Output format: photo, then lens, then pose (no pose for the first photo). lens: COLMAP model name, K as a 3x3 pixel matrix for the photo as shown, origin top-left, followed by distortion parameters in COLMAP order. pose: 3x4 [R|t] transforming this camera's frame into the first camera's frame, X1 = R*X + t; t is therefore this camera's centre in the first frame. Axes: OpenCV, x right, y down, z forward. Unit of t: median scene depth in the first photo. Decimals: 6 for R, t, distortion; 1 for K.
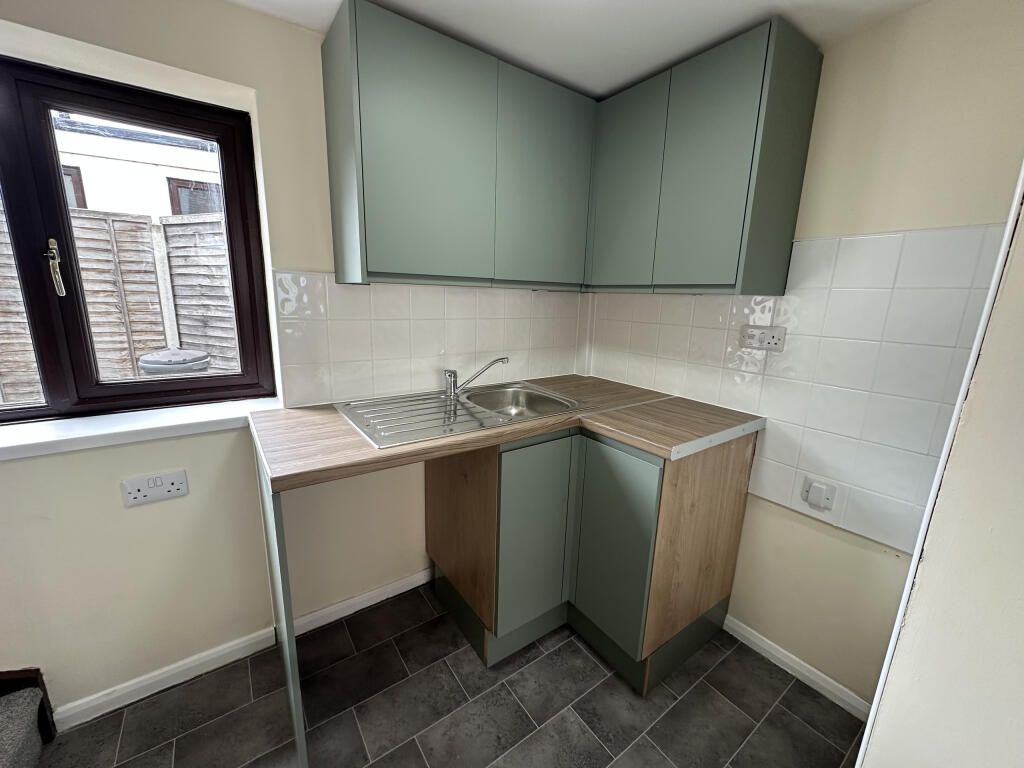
lens RADIAL K [[409.2, 0, 512.0], [0, 409.2, 384.0], [0, 0, 1]] dist [0.000081, 0.000139]
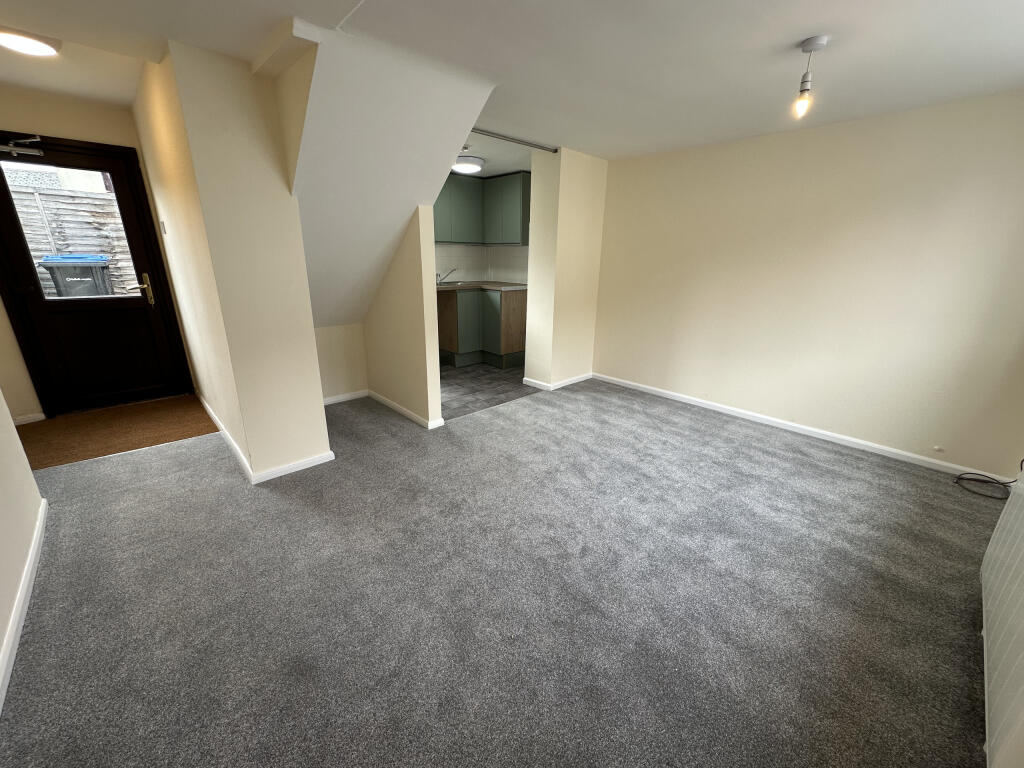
lens RADIAL K [[409.2, 0, 512.0], [0, 409.2, 384.0], [0, 0, 1]] dist [0.000081, 0.000139]
pose [[0.992168, -0.050518, 0.114240, 0.000928], [0.039330, 0.994394, 0.098149, 0.207126], [-0.118558, -0.092887, 0.988593, -0.869358]]
